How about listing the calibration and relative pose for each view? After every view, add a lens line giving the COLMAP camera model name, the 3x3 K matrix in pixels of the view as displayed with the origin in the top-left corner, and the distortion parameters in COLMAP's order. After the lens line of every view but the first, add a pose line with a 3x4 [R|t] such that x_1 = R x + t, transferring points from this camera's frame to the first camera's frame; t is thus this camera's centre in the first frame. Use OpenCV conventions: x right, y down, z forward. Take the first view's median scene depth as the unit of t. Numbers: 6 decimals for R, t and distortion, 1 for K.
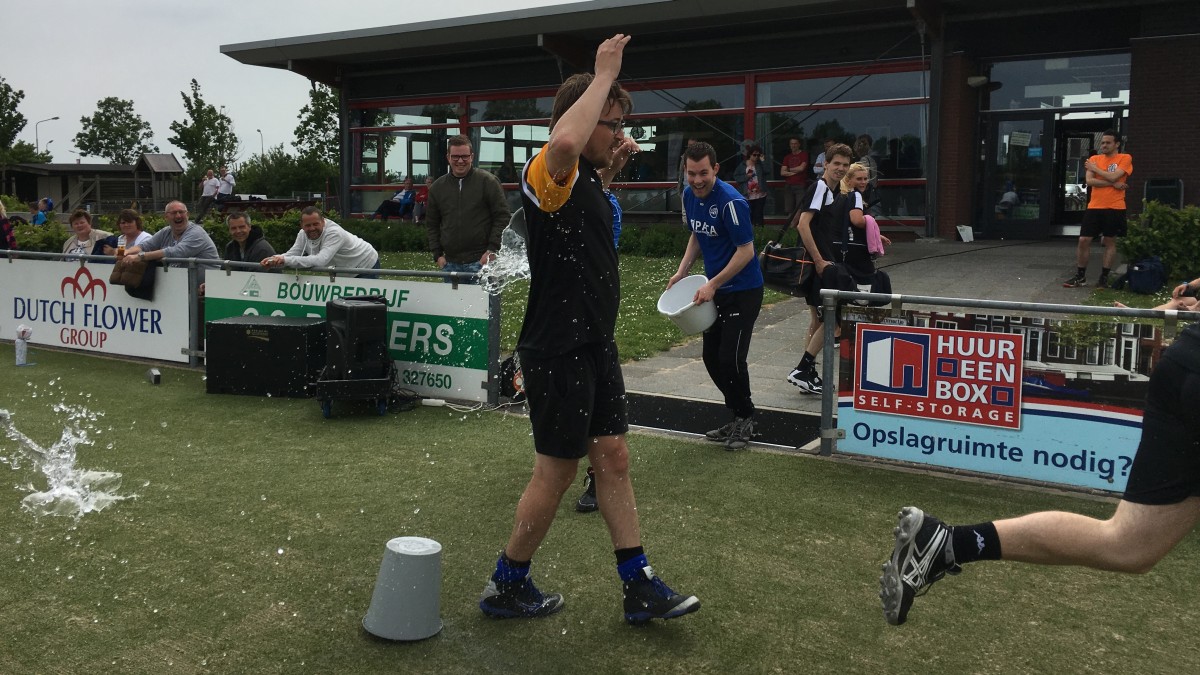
lens RADIAL K [[995.2, 0, 563.3], [0, 995.2, 252.8], [0, 0, 1]] dist [0.050964, -0.000756]
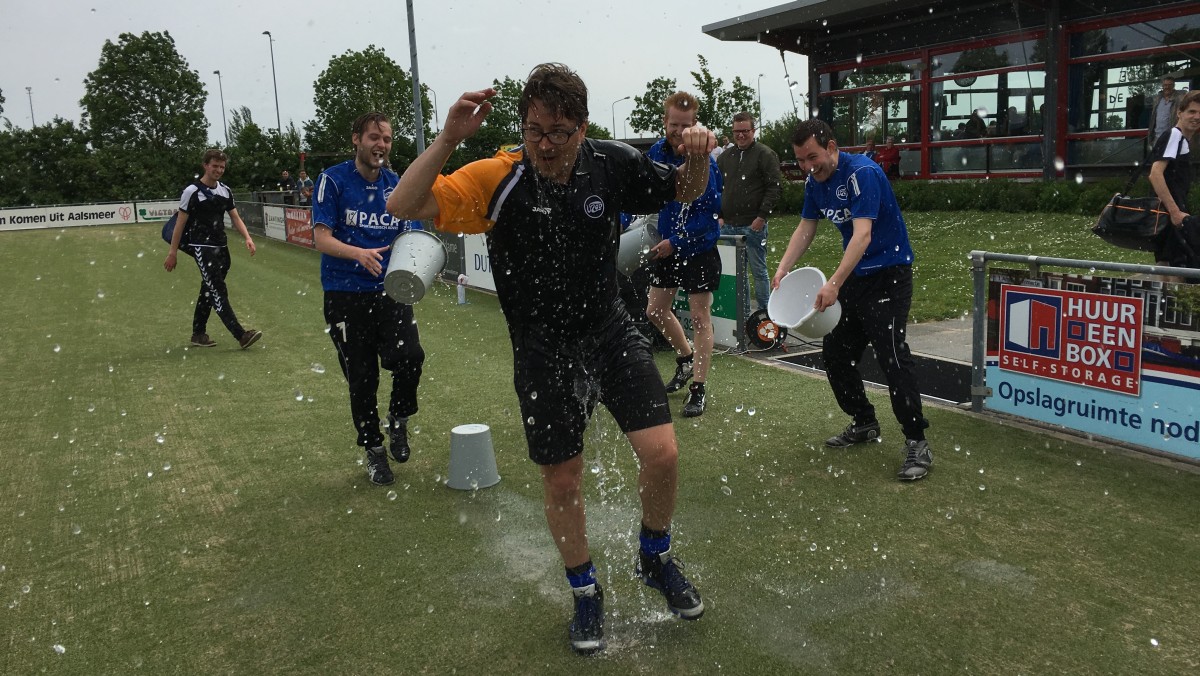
lens RADIAL K [[982.6, 0, 598.3], [0, 982.6, 339.4], [0, 0, 1]] dist [0.042949, -0.018368]
pose [[0.864563, 0.051414, -0.499888, 0.341738], [0.012182, 0.992316, 0.123130, -0.001139], [0.502378, -0.112543, 0.857293, -0.047624]]
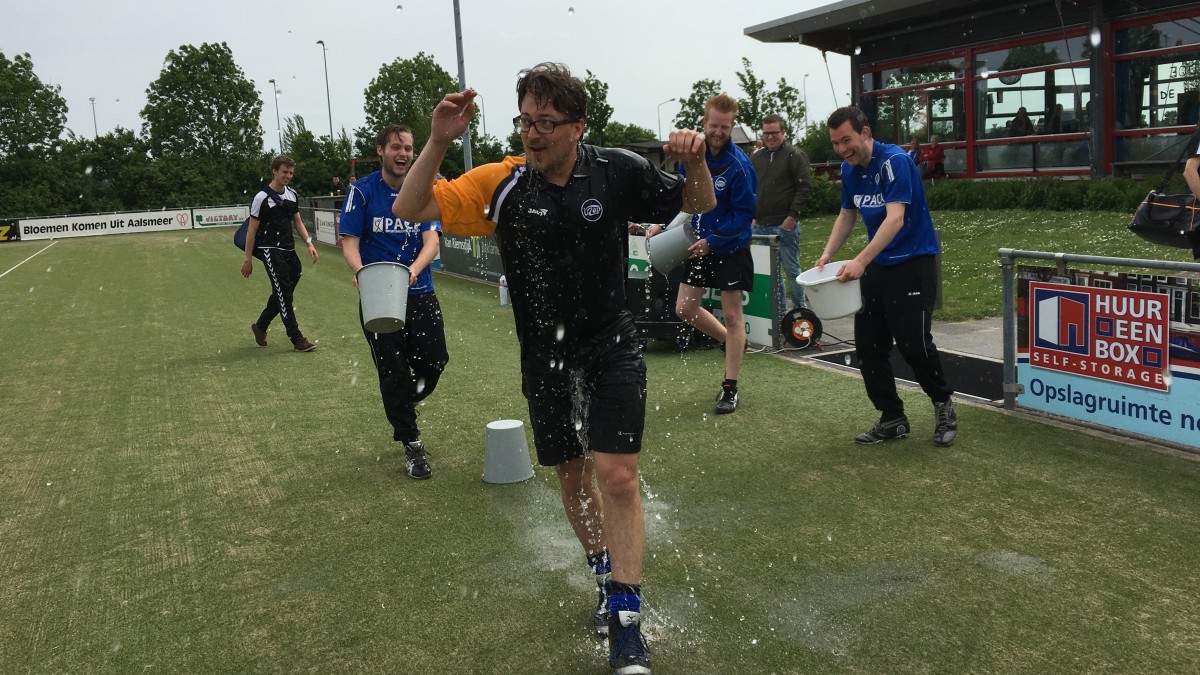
lens RADIAL K [[990.6, 0, 599.8], [0, 990.6, 297.7], [0, 0, 1]] dist [0.035073, -0.011412]
pose [[0.840375, 0.024801, -0.541437, 0.366207], [0.021156, 0.996690, 0.078491, -0.001007], [0.541592, -0.077416, 0.837069, -0.064311]]
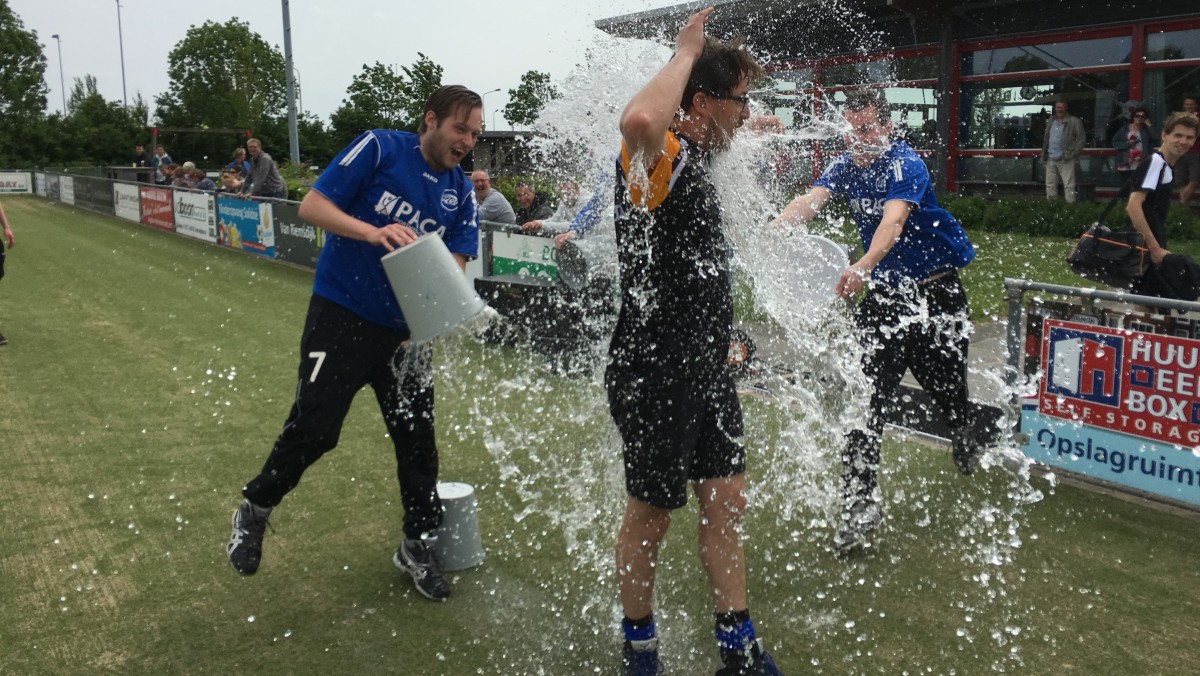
lens RADIAL K [[994.8, 0, 597.0], [0, 994.8, 279.8], [0, 0, 1]] dist [0.045140, -0.007013]
pose [[0.922381, 0.052969, -0.382632, 0.204921], [-0.029066, 0.997263, 0.067989, -0.009563], [0.385186, -0.051590, 0.921396, 0.021188]]
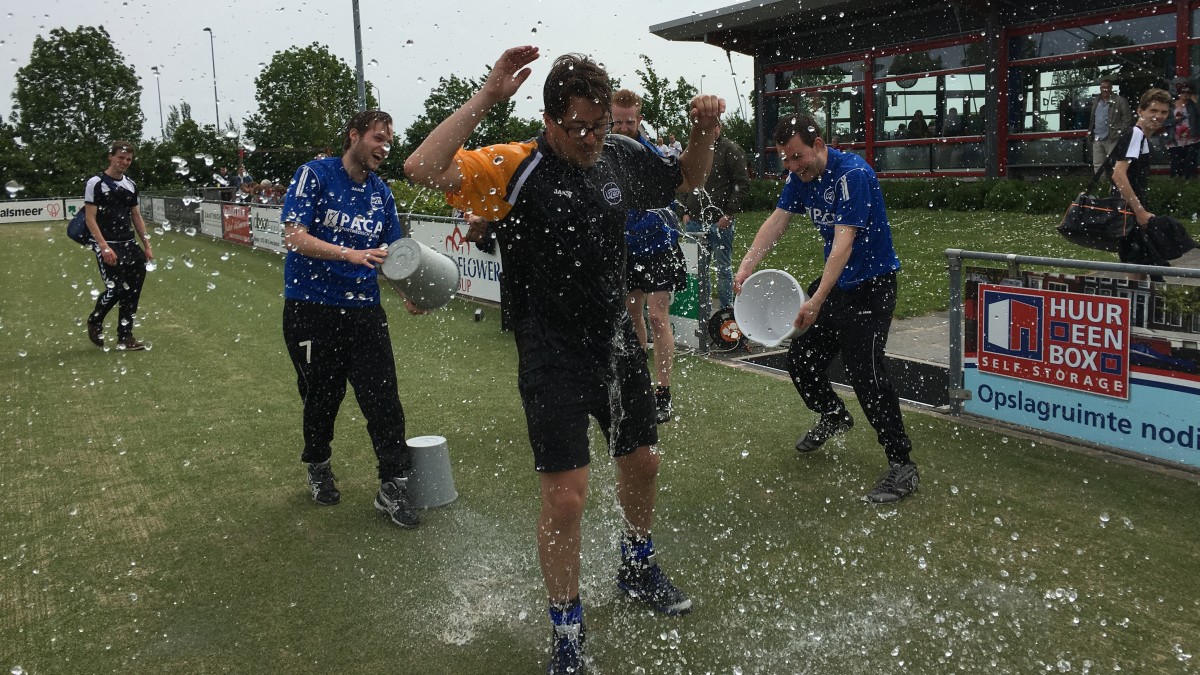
lens RADIAL K [[982.2, 0, 600.5], [0, 982.2, 287.5], [0, 0, 1]] dist [0.038490, -0.006730]
pose [[0.893069, 0.024533, -0.449250, 0.305611], [0.009989, 0.997185, 0.074312, -0.000104], [0.449809, -0.070853, 0.890310, -0.015252]]
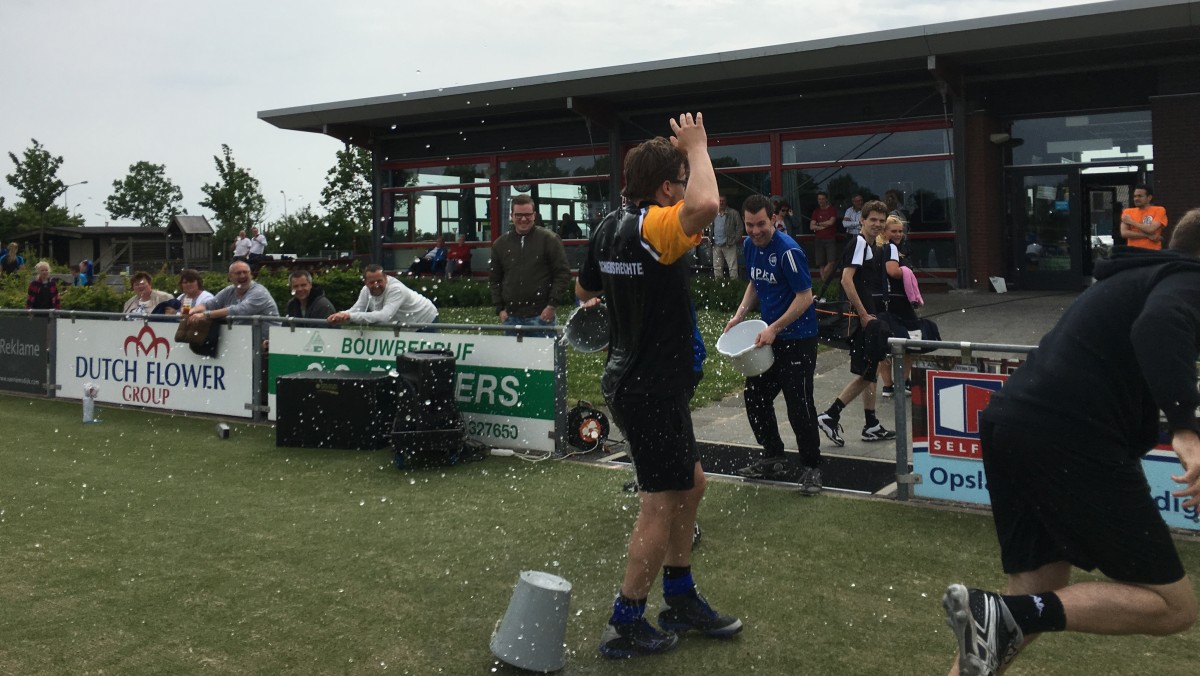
lens RADIAL K [[998.1, 0, 564.7], [0, 998.1, 209.7], [0, 0, 1]] dist [0.039195, -0.023920]
pose [[0.999937, -0.010195, -0.004791, -0.058705], [0.009661, 0.994871, -0.100691, 0.005404], [0.005793, 0.100639, 0.994906, -0.040445]]
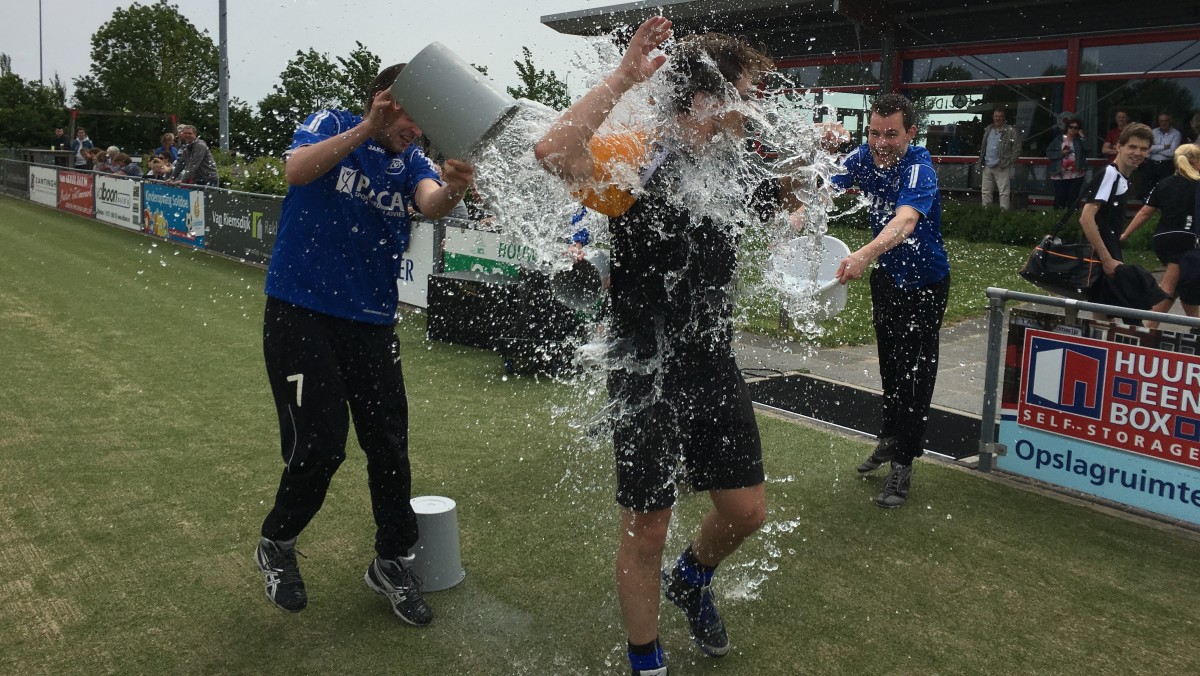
lens RADIAL K [[983.3, 0, 589.9], [0, 983.3, 277.6], [0, 0, 1]] dist [0.048355, -0.045038]
pose [[0.946181, 0.070499, -0.315866, 0.155954], [-0.051365, 0.996327, 0.068507, -0.010753], [0.319536, -0.048596, 0.946327, 0.041583]]
